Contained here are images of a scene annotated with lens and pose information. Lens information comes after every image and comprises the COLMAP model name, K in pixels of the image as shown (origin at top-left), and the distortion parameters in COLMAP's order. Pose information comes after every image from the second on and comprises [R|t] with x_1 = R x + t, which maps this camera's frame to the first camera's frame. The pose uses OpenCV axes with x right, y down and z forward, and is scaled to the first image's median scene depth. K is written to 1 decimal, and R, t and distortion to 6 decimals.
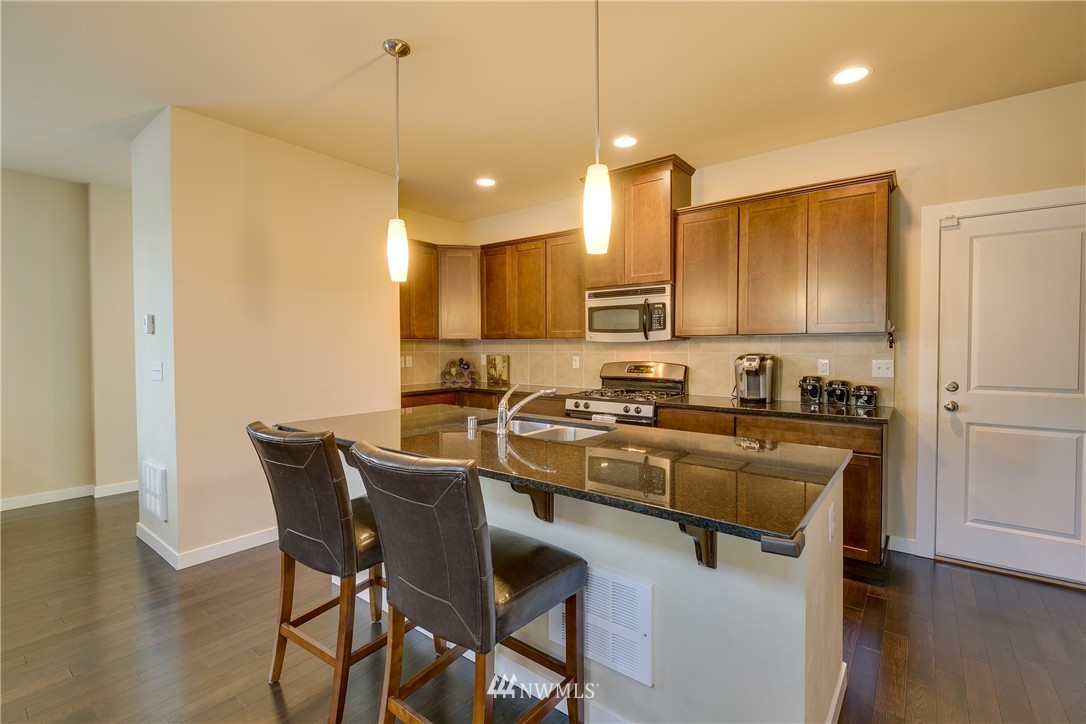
lens RADIAL K [[481.5, 0, 544.5], [0, 481.5, 357.2], [0, 0, 1]] dist [0.009368, -0.004452]
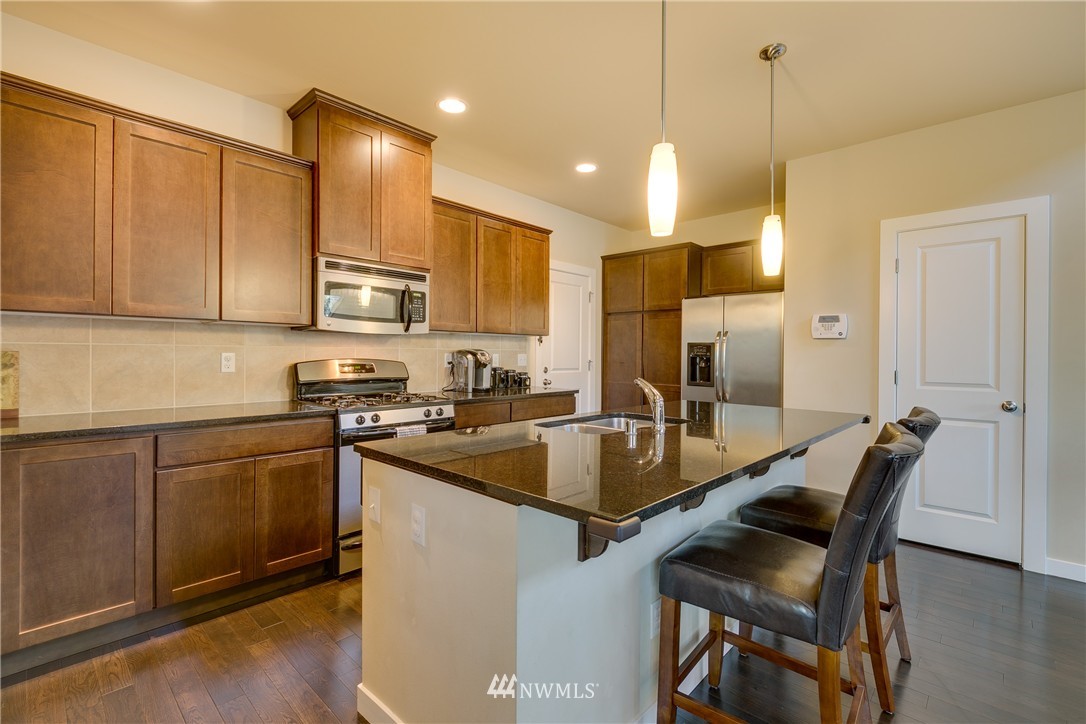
lens RADIAL K [[481.5, 0, 536.6], [0, 481.5, 357.0], [0, 0, 1]] dist [0.009368, -0.004452]
pose [[0.102281, -0.007543, 0.994727, -0.647987], [0.008871, 0.999938, 0.006671, 0.004206], [-0.994716, 0.008142, 0.102341, 0.712455]]
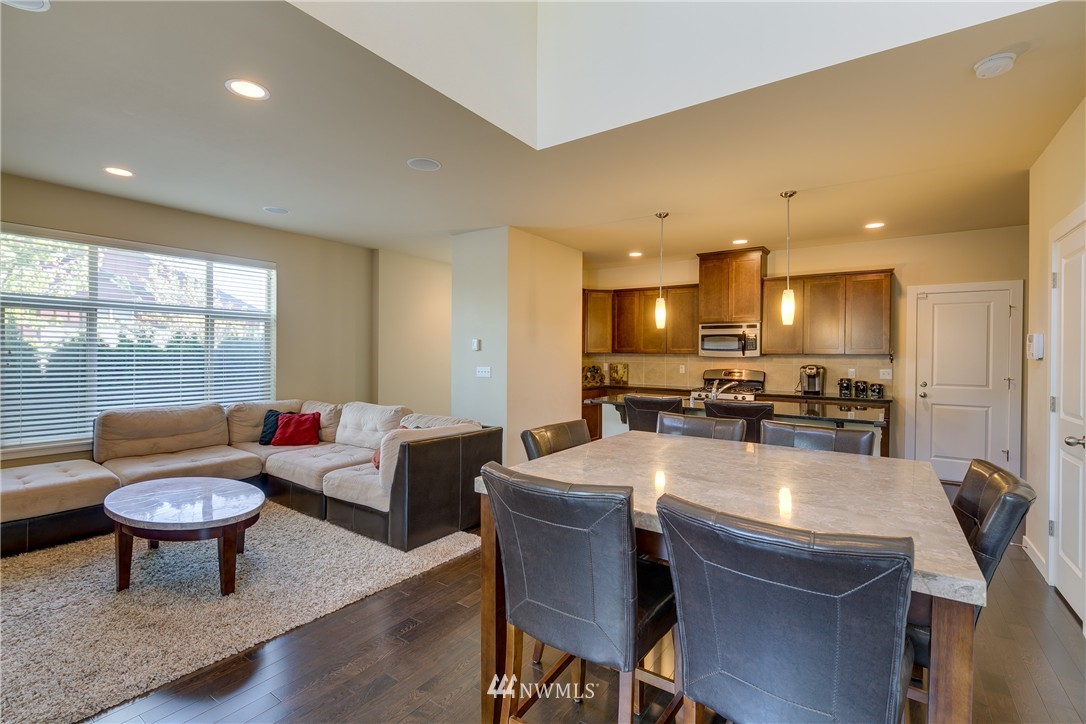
lens RADIAL K [[481.5, 0, 542.3], [0, 481.5, 357.3], [0, 0, 1]] dist [0.009368, -0.004452]
pose [[0.998799, 0.009812, 0.047993, -0.577889], [-0.009130, 0.999854, -0.014419, -0.001569], [-0.048128, 0.013964, 0.998744, -0.639294]]
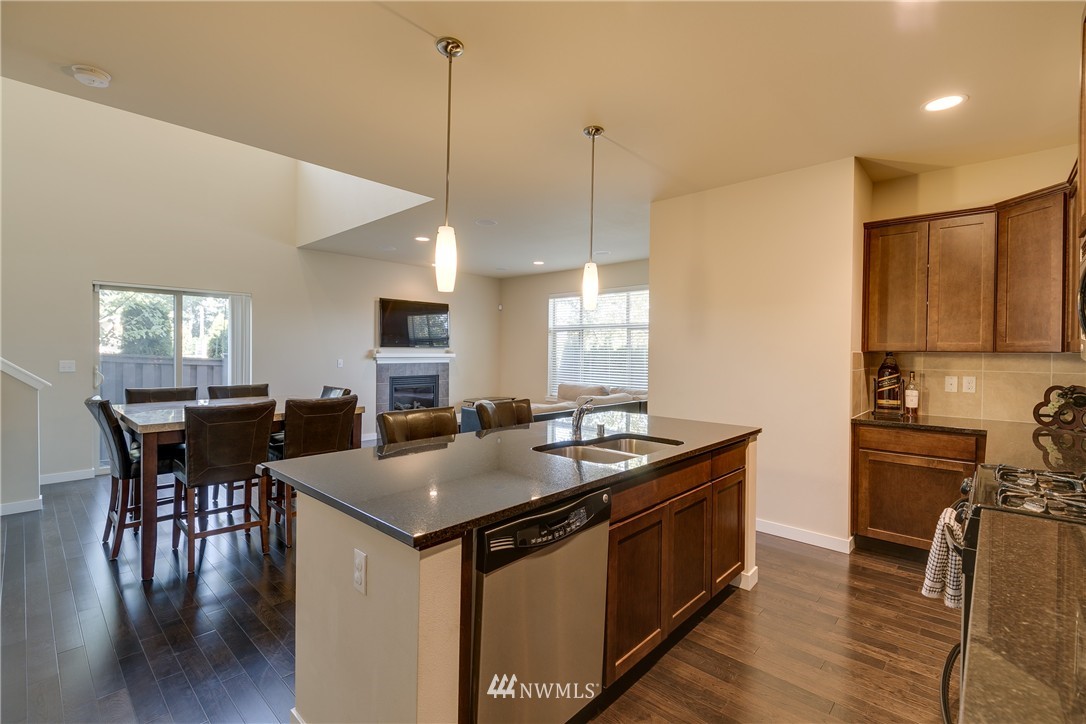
lens RADIAL K [[481.5, 0, 543.7], [0, 481.5, 357.5], [0, 0, 1]] dist [0.009368, -0.004452]
pose [[-0.084232, 0.016306, -0.996313, 0.625565], [-0.020790, 0.999620, 0.018118, -0.036445], [0.996229, 0.022240, -0.083861, 0.612488]]
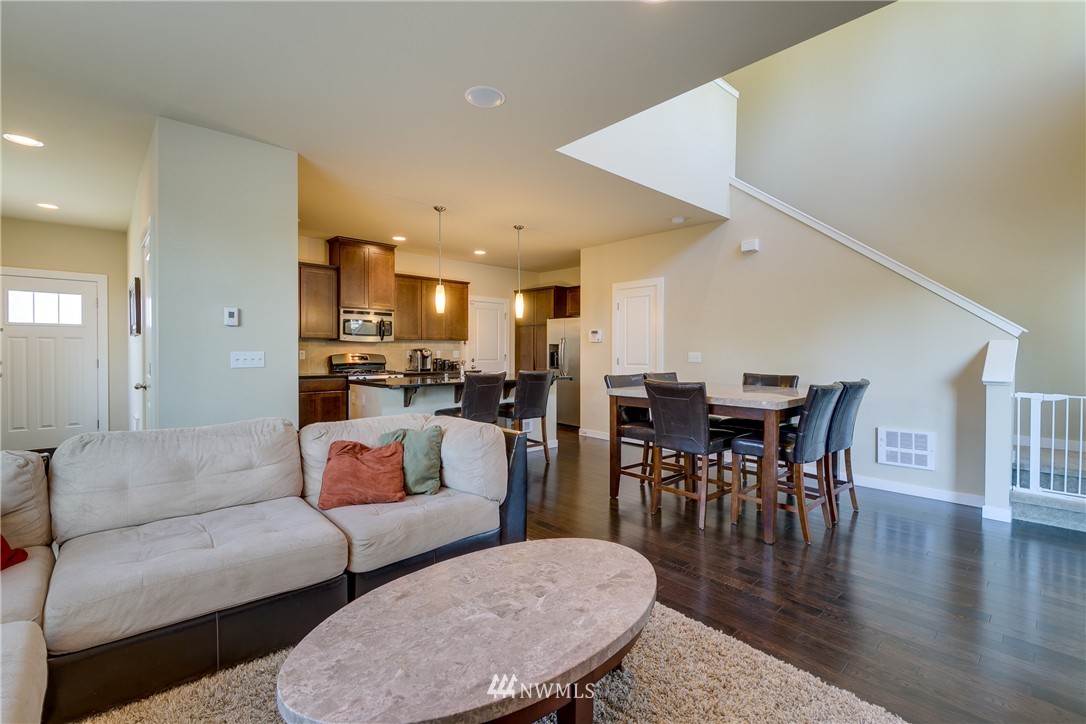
lens RADIAL K [[481.5, 0, 539.0], [0, 481.5, 358.8], [0, 0, 1]] dist [0.009368, -0.004452]
pose [[0.169822, -0.015275, 0.985356, -1.546140], [0.012989, 0.999828, 0.013260, 0.016709], [-0.985389, 0.010547, 0.169991, 0.113123]]
